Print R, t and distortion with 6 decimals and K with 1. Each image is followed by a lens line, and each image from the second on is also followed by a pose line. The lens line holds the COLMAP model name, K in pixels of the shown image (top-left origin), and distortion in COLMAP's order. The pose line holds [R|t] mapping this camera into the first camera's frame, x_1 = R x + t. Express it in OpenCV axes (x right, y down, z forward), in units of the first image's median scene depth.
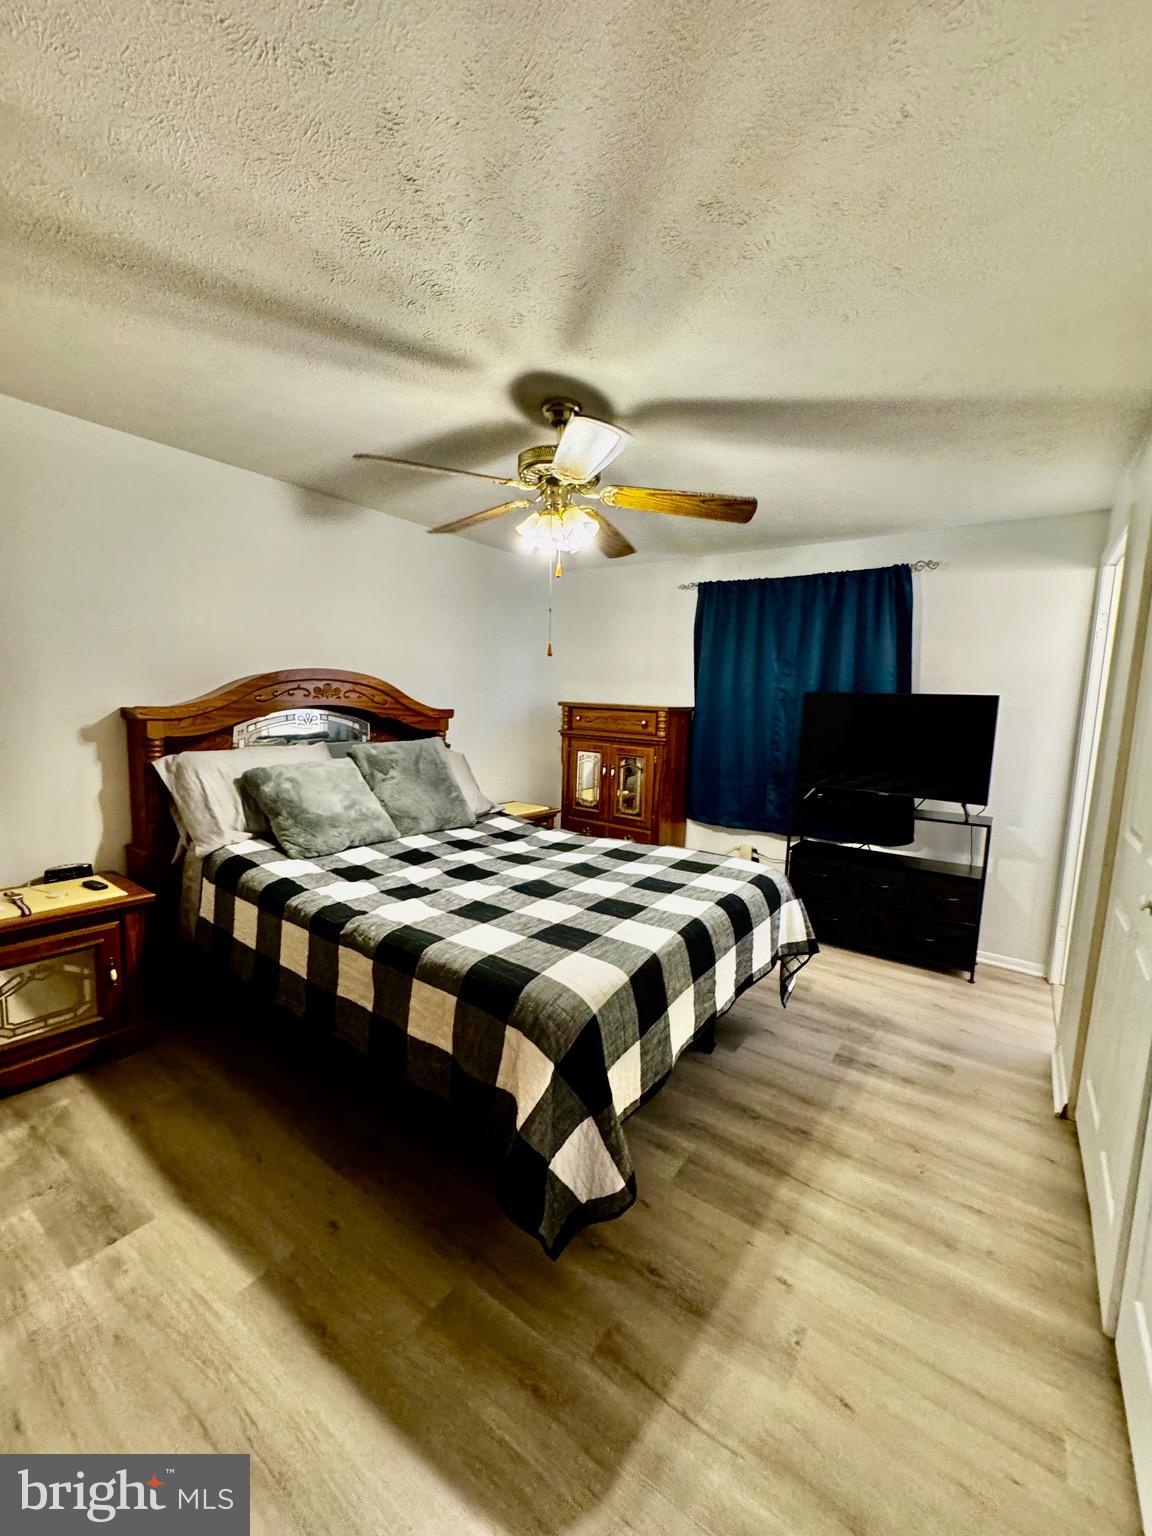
lens RADIAL K [[614.2, 0, 576.9], [0, 614.2, 767.5], [0, 0, 1]] dist [-0.001300, 0.000237]
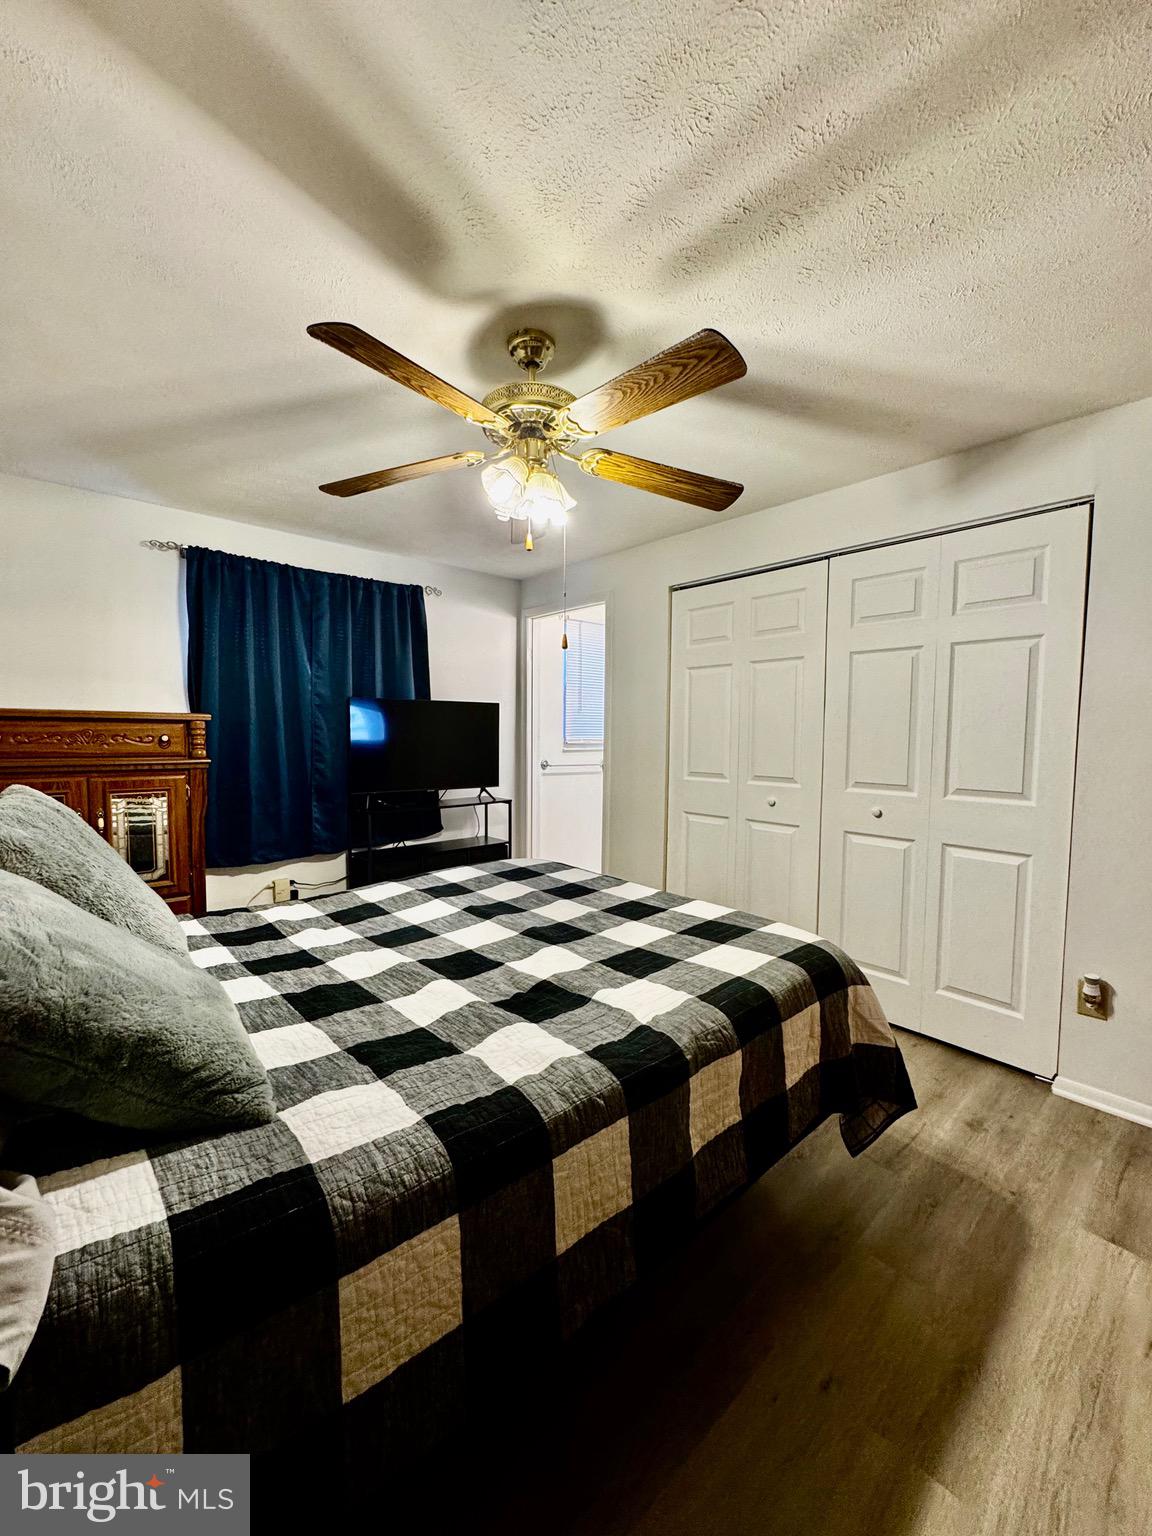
lens RADIAL K [[614.2, 0, 576.9], [0, 614.2, 767.5], [0, 0, 1]] dist [-0.001300, 0.000237]
pose [[0.209300, -0.090793, 0.973627, -0.735930], [0.107643, 0.991768, 0.069344, -0.065157], [-0.971909, 0.090290, 0.217350, 0.692979]]
